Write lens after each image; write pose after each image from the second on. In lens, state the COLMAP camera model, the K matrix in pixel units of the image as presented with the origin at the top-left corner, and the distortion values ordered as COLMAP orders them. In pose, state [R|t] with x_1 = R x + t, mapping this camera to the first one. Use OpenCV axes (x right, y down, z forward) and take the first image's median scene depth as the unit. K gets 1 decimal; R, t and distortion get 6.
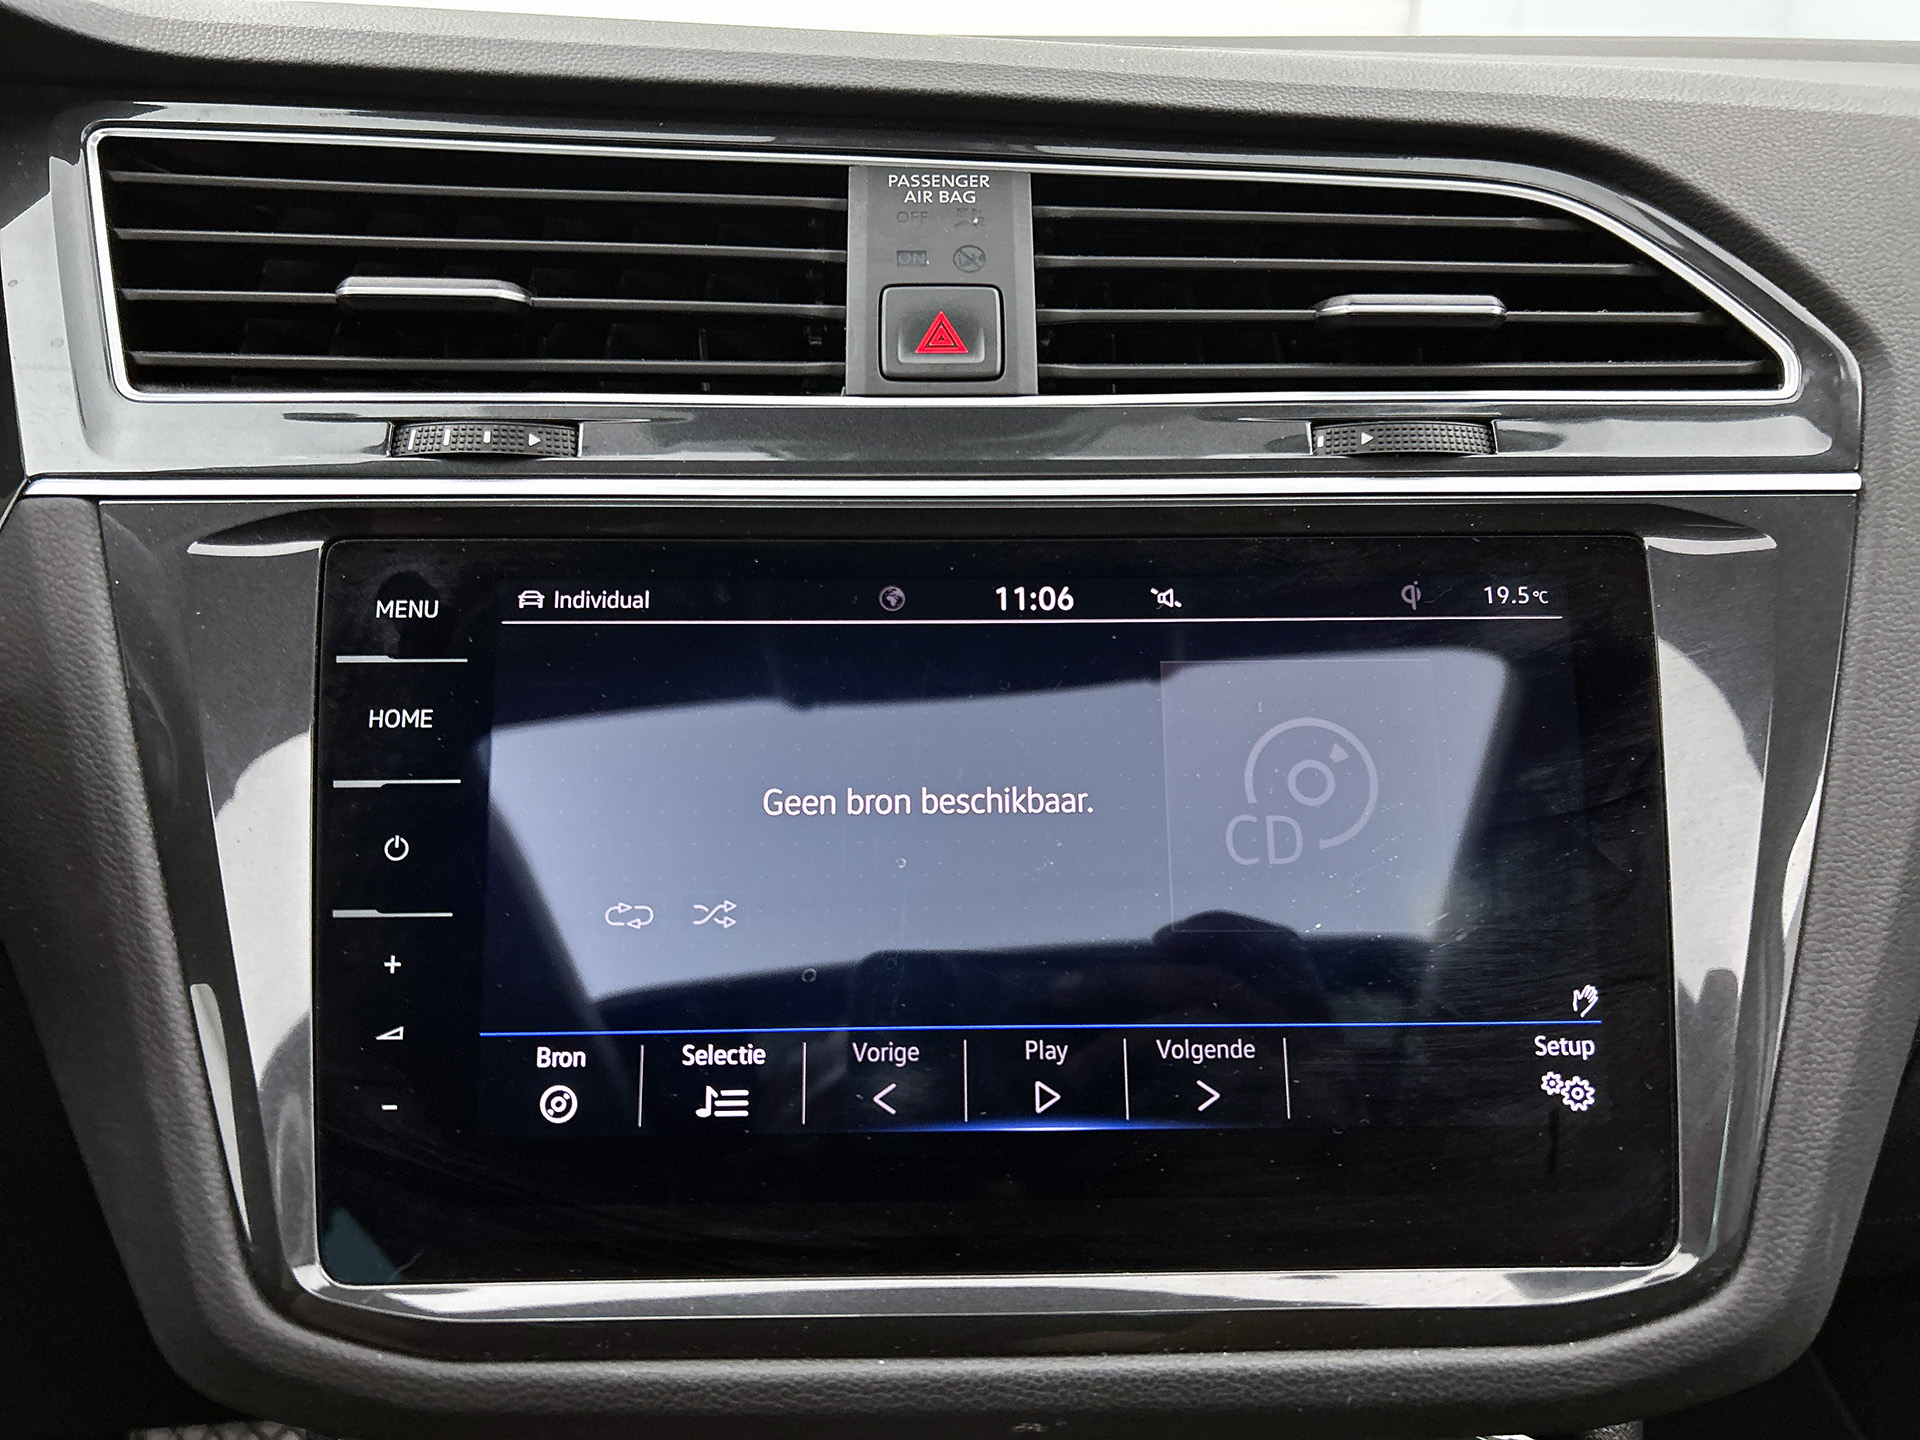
lens RADIAL K [[1467.0, 0, 958.8], [0, 1467.0, 728.7], [0, 0, 1]] dist [0.011267, -0.011978]
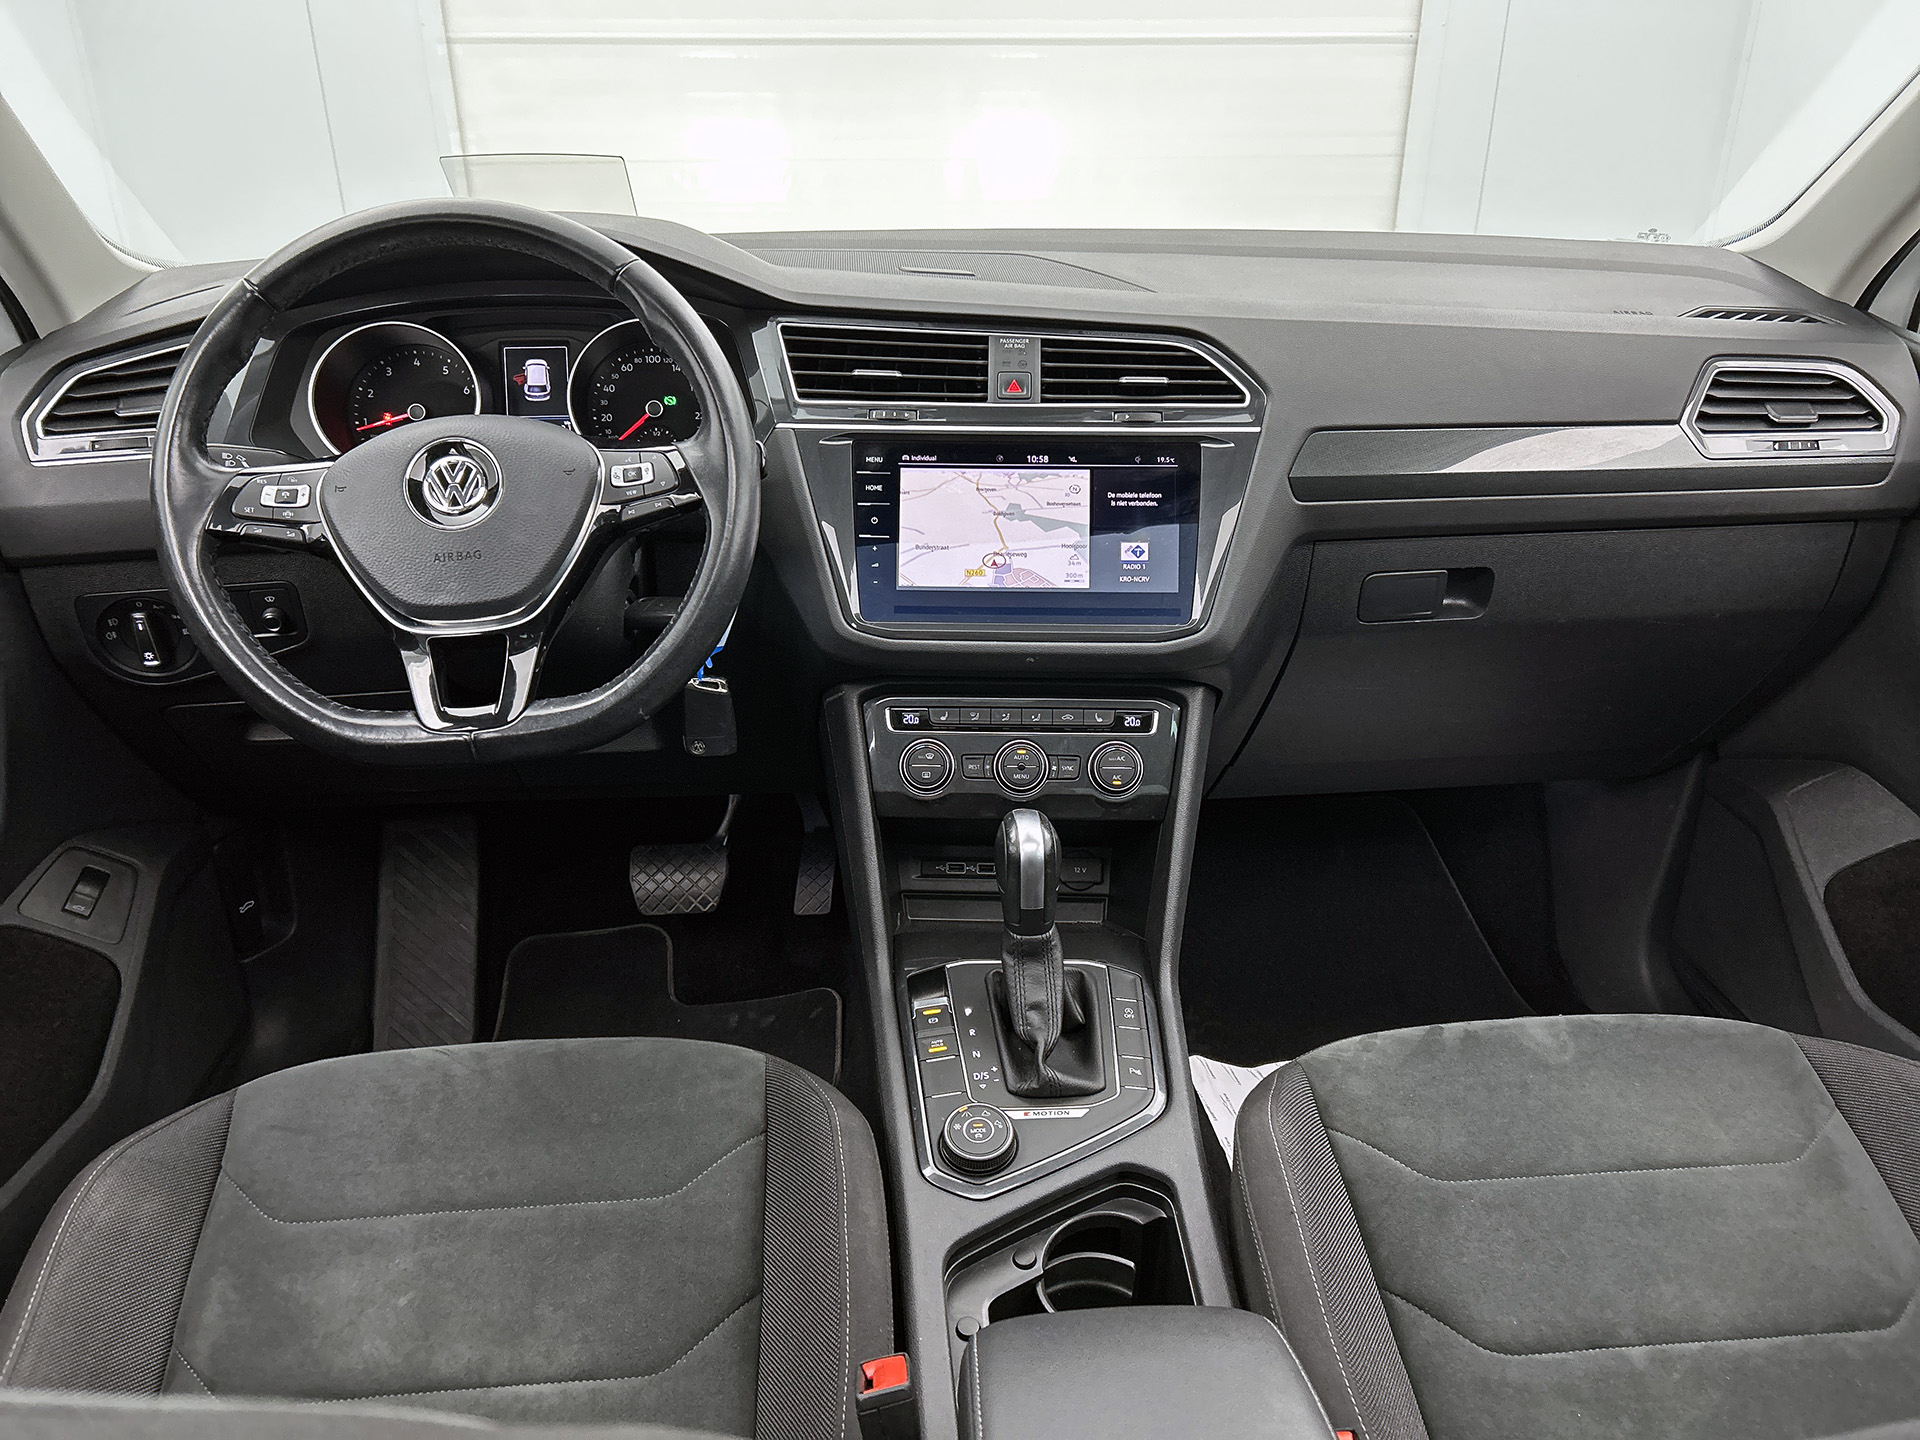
lens RADIAL K [[1453.8, 0, 975.4], [0, 1453.8, 750.6], [0, 0, 1]] dist [0.101066, -0.136324]
pose [[0.999173, 0.019874, -0.035487, 0.040005], [-0.017870, 0.998276, 0.055909, 0.451186], [0.036537, -0.055229, 0.997805, -2.785557]]
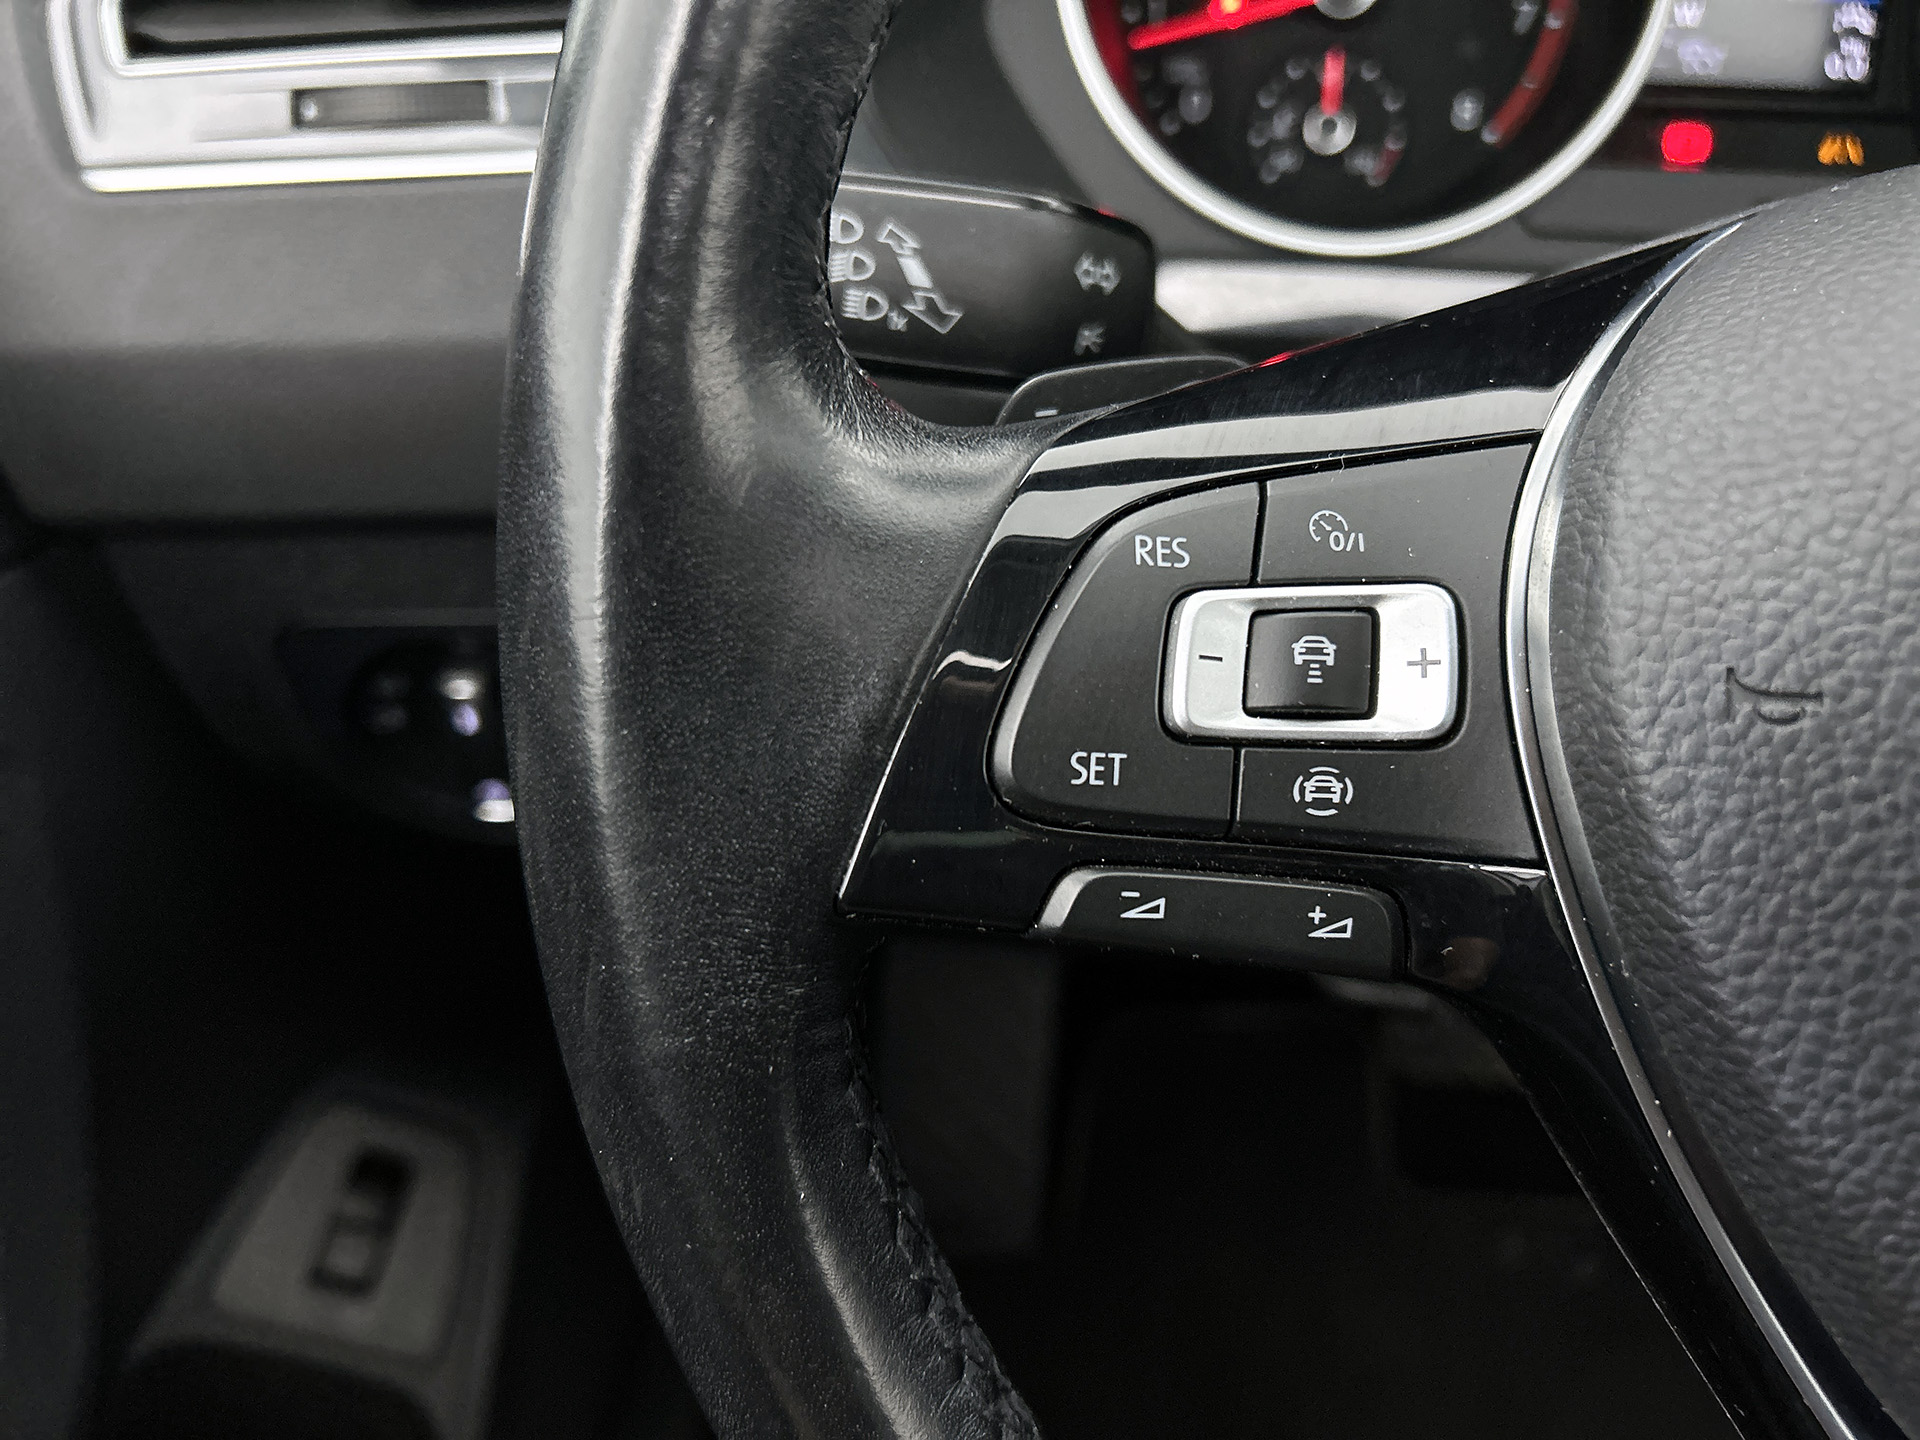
lens RADIAL K [[1491.7, 0, 955.3], [0, 1491.7, 738.7], [0, 0, 1]] dist [-0.008437, -0.010538]
pose [[0.963407, 0.163268, -0.212579, -1.597587], [-0.085587, 0.938941, 0.333263, -0.028047], [0.254010, -0.302874, 0.918557, -0.080146]]
